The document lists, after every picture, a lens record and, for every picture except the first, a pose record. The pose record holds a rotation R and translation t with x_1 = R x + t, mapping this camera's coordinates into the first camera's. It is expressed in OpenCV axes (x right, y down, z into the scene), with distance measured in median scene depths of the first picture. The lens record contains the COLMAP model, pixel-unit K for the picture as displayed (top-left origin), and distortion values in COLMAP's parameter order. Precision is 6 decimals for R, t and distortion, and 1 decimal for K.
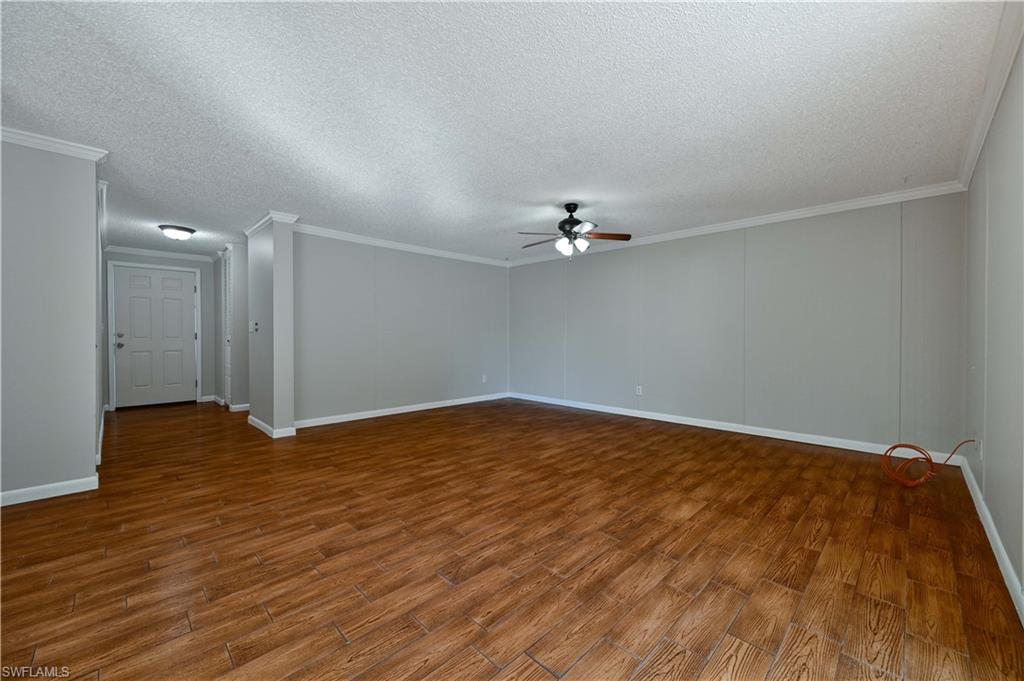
lens RADIAL K [[401.5, 0, 513.0], [0, 401.5, 338.4], [0, 0, 1]] dist [-0.002161, 0.000730]
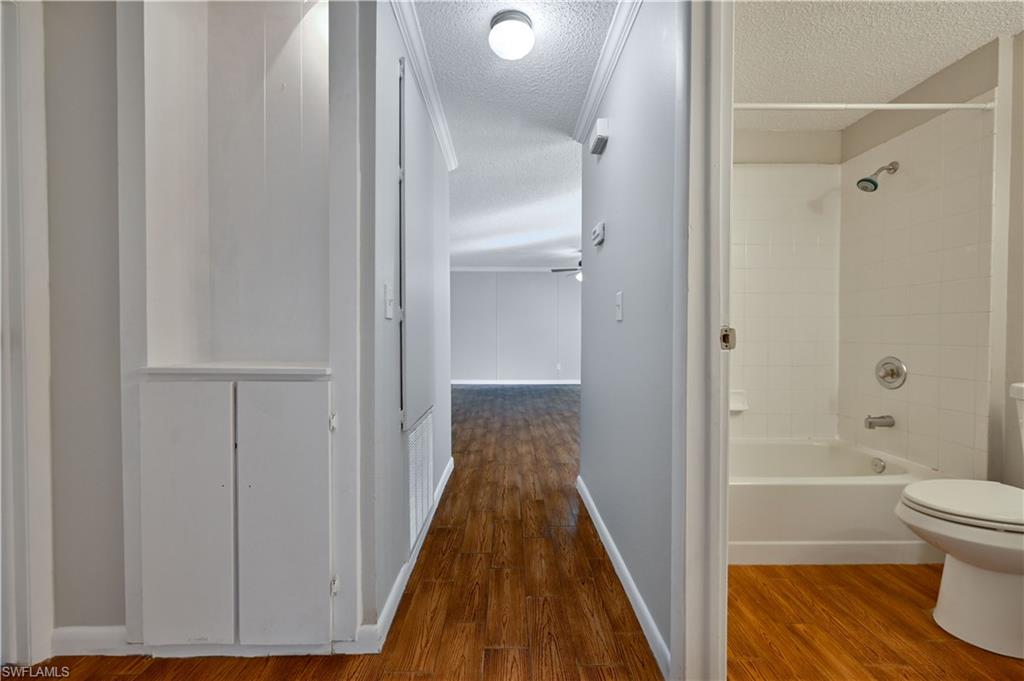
lens RADIAL K [[401.5, 0, 513.0], [0, 401.5, 338.4], [0, 0, 1]] dist [-0.002161, 0.000730]
pose [[0.699565, -0.009060, 0.714512, -1.762492], [0.001478, 0.999936, 0.011232, 0.004886], [-0.714568, -0.006802, 0.699533, 0.100959]]
